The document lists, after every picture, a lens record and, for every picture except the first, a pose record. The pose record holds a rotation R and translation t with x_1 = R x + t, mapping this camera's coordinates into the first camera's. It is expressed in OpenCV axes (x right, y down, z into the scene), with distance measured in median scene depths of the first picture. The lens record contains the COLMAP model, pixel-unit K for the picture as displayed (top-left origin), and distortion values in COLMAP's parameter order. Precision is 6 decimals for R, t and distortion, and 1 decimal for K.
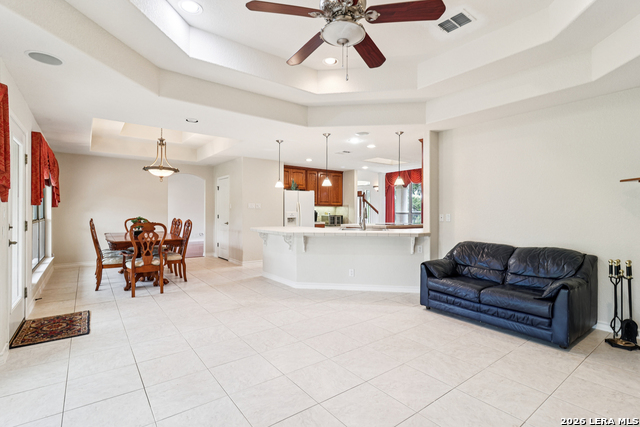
lens RADIAL K [[304.7, 0, 320.0], [0, 304.7, 213.5], [0, 0, 1]] dist [0.002232, 0.000399]
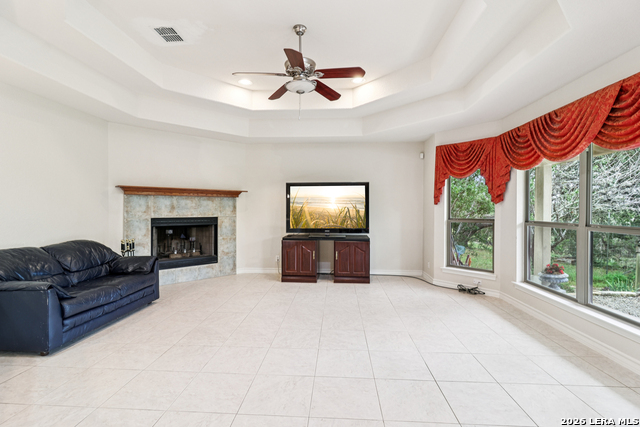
lens RADIAL K [[304.7, 0, 320.0], [0, 304.7, 213.5], [0, 0, 1]] dist [0.002232, 0.000399]
pose [[-0.758818, -0.016118, 0.651103, -0.793215], [-0.002004, 0.999747, 0.022413, -0.010550], [-0.651300, 0.015703, -0.758658, 1.706529]]
